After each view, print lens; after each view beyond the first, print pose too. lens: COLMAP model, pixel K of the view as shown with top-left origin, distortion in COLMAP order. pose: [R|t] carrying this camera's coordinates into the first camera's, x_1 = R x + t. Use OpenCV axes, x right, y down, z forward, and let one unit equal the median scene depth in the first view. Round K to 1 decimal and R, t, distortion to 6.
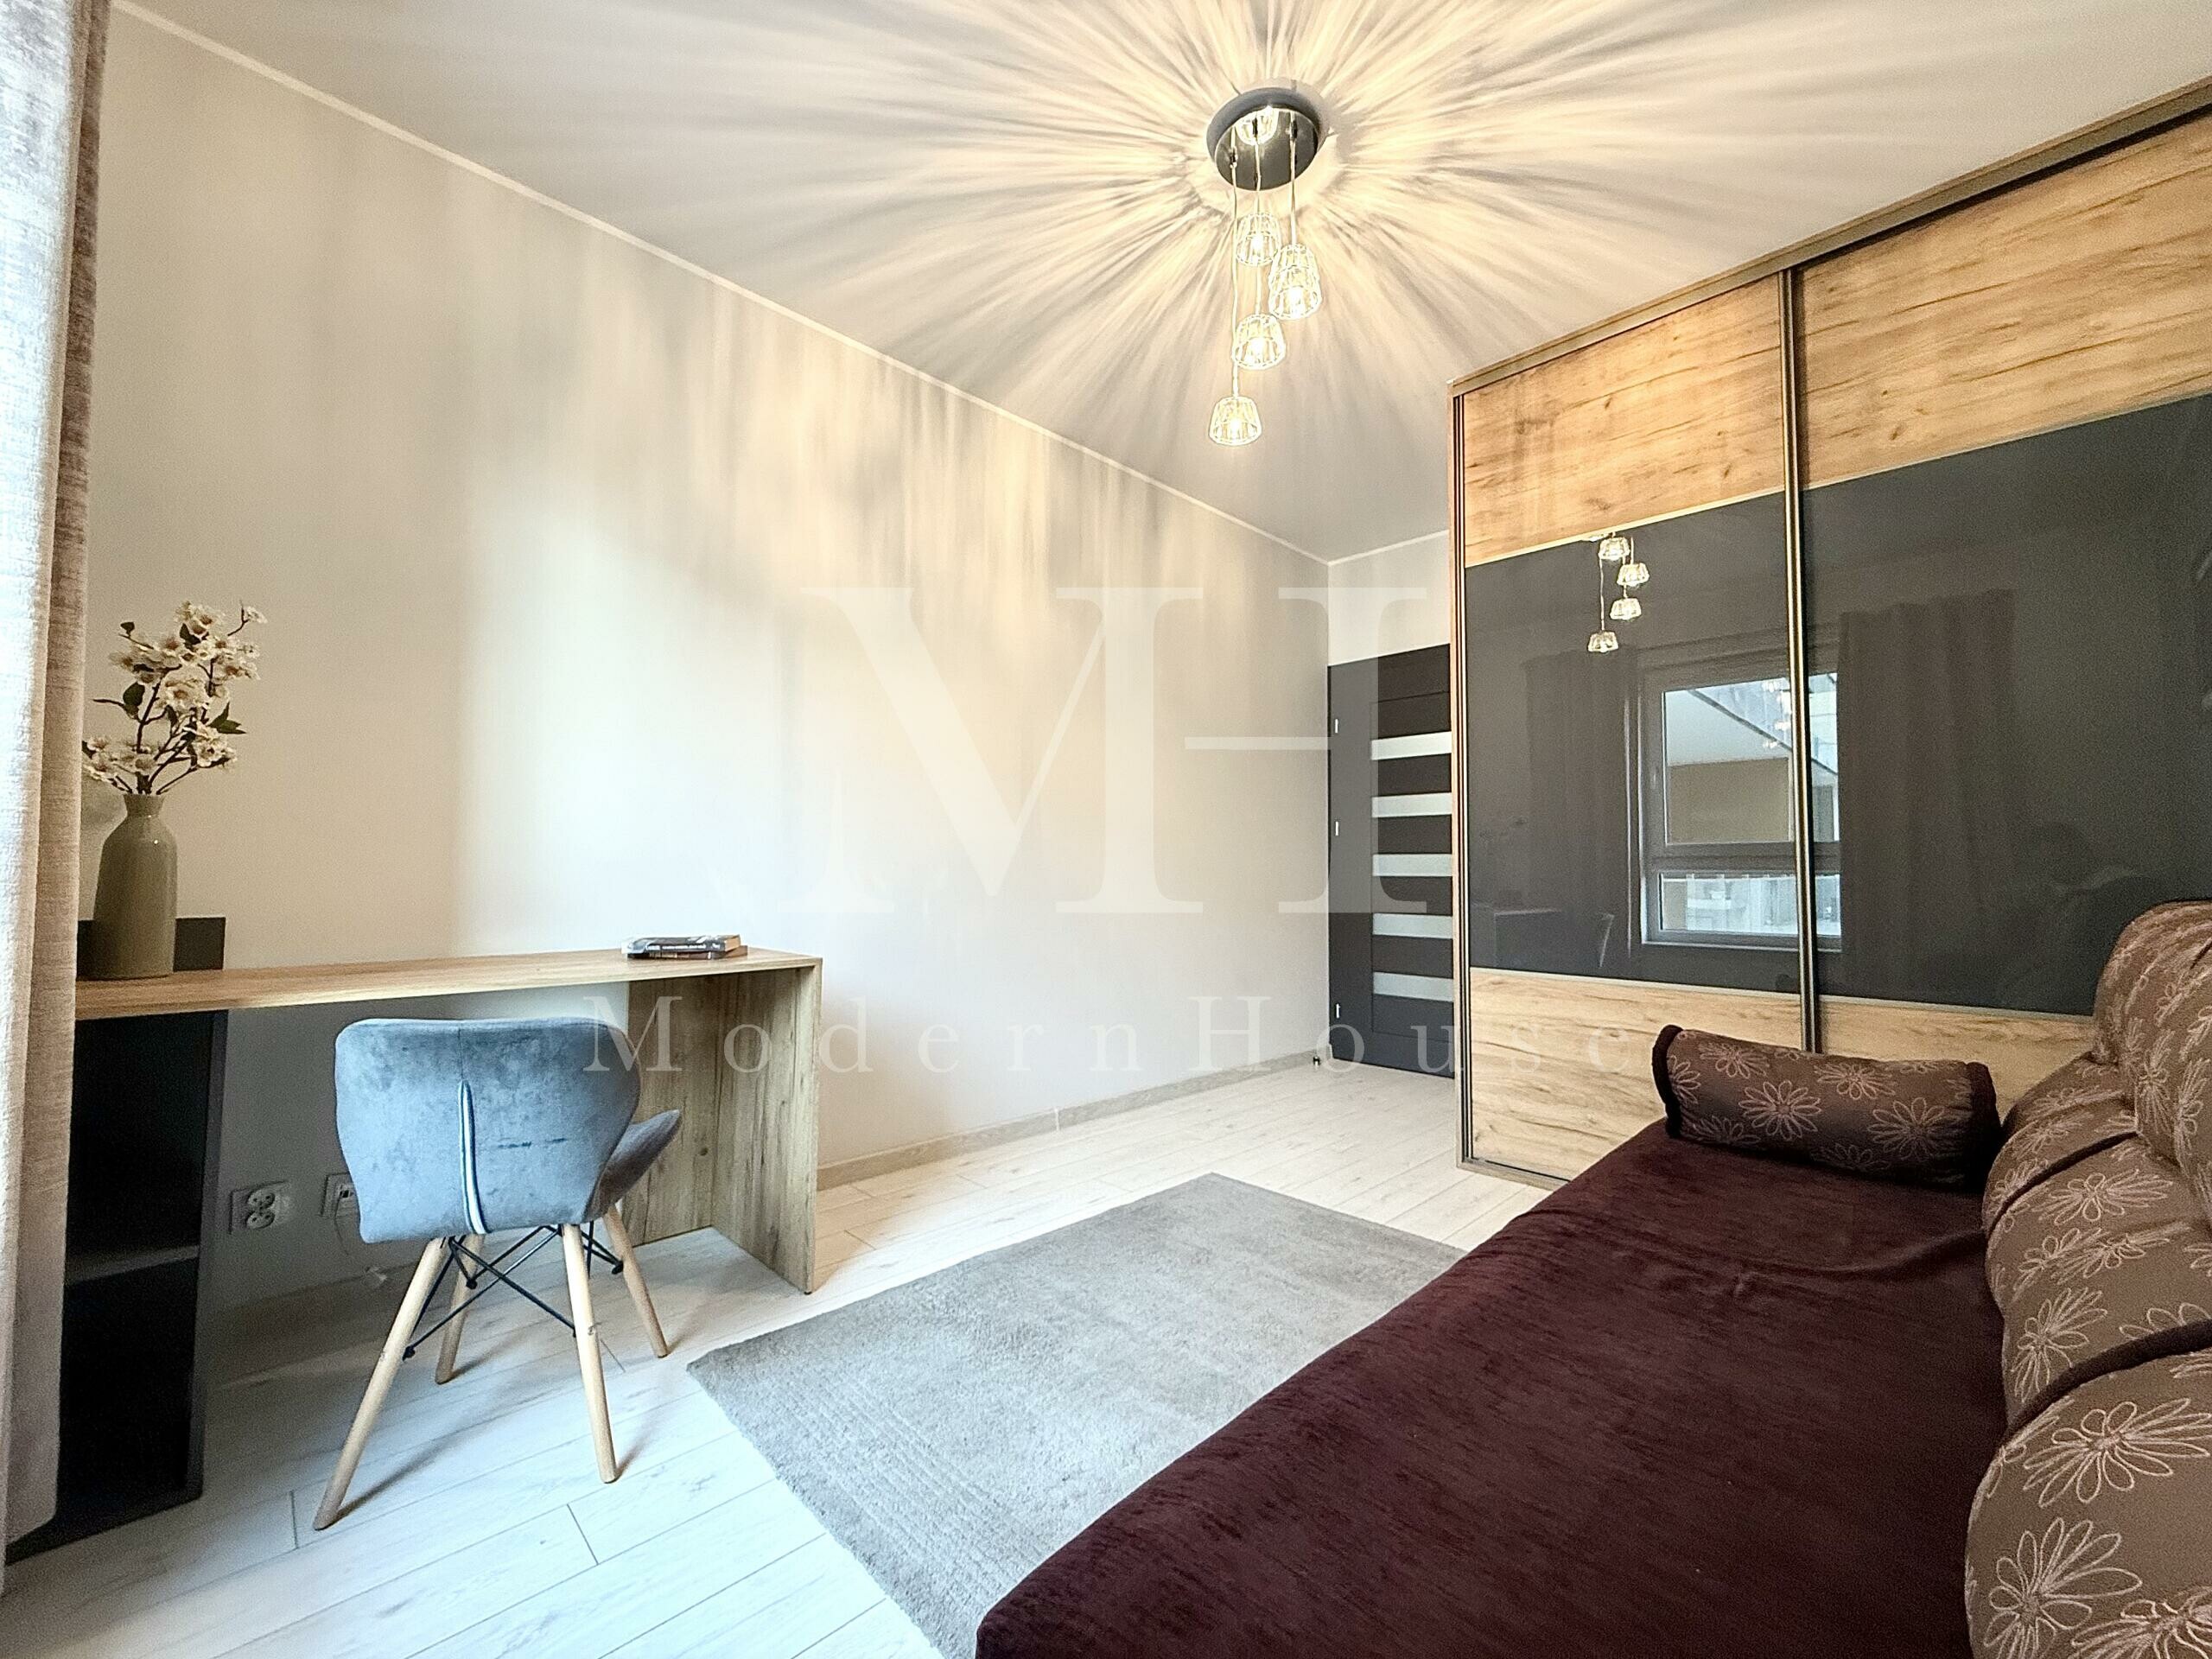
lens RADIAL K [[878.4, 0, 1103.7], [0, 878.4, 828.2], [0, 0, 1]] dist [-0.000380, -0.000059]
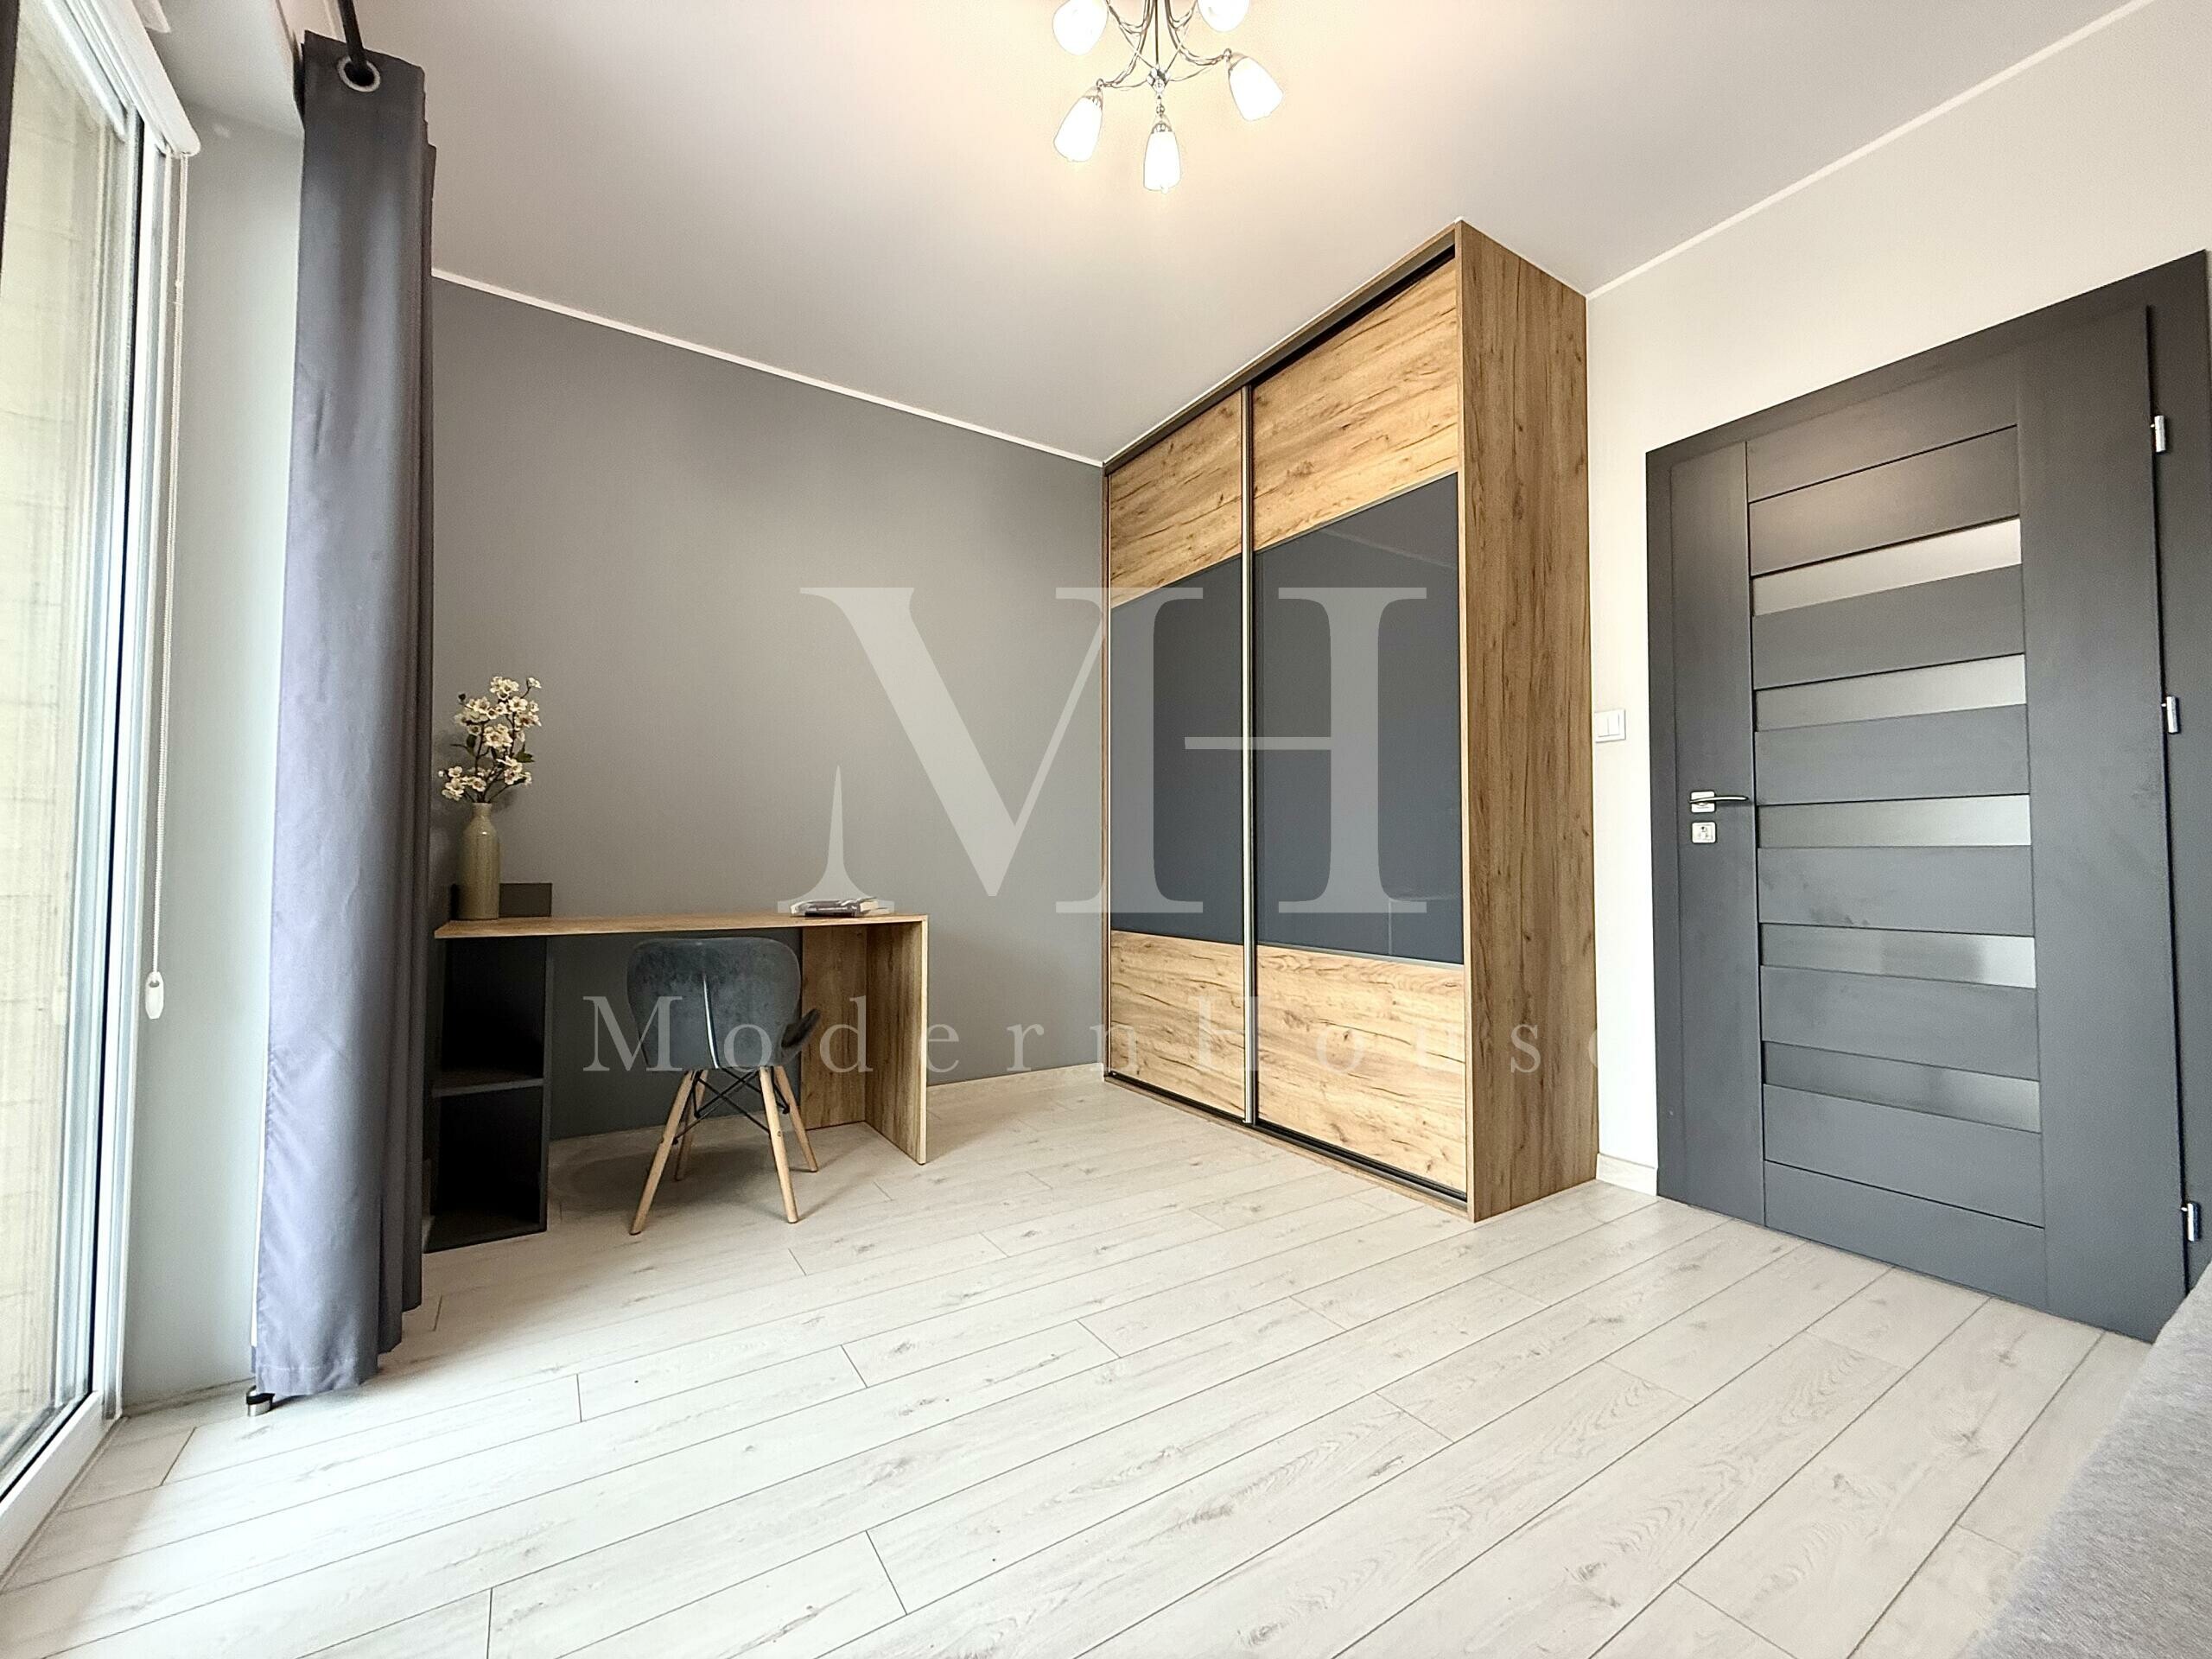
lens RADIAL K [[878.4, 0, 1103.7], [0, 878.4, 828.2], [0, 0, 1]] dist [-0.000380, -0.000059]
pose [[0.945949, -0.003506, -0.324298, 0.454079], [0.007262, 0.999920, 0.010374, -0.002134], [0.324235, -0.012169, 0.945898, -0.117438]]
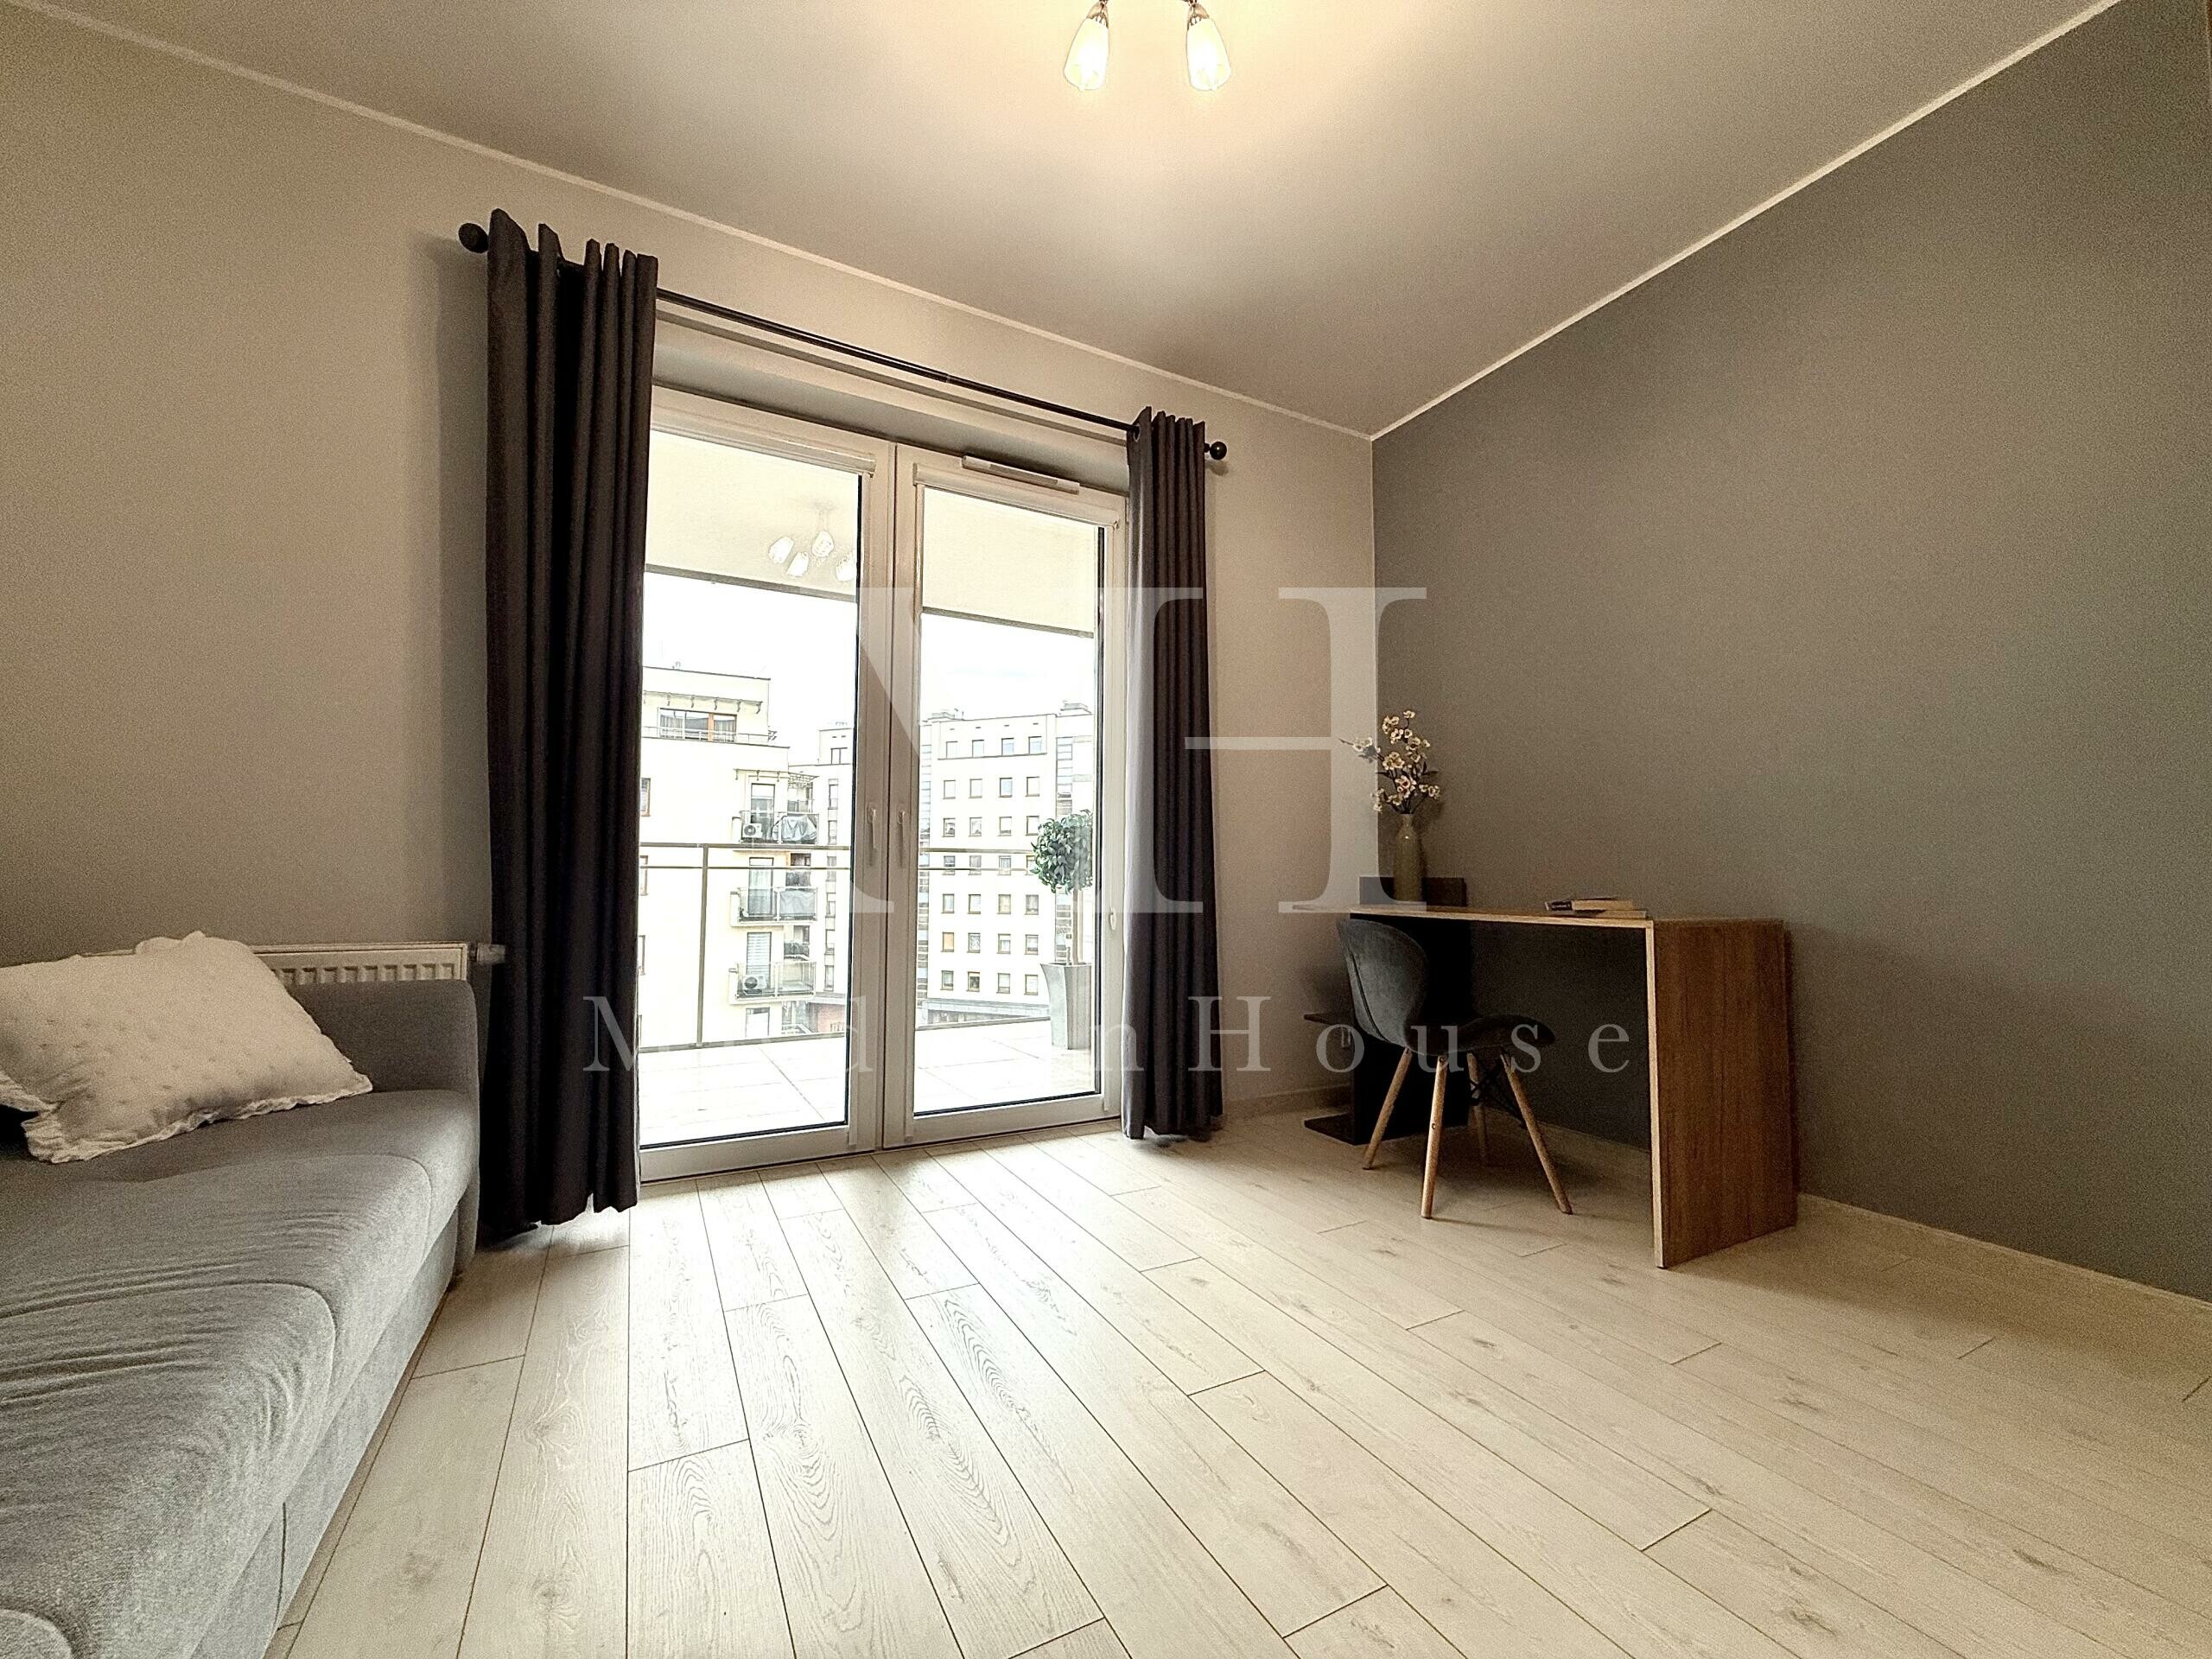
lens RADIAL K [[897.6, 0, 1111.7], [0, 897.6, 825.1], [0, 0, 1]] dist [0.000278, -0.000016]
pose [[-0.397427, -0.047355, -0.916411, 1.038626], [0.039487, 0.996860, -0.068637, 0.102954], [0.916784, -0.063465, -0.394309, 1.176940]]
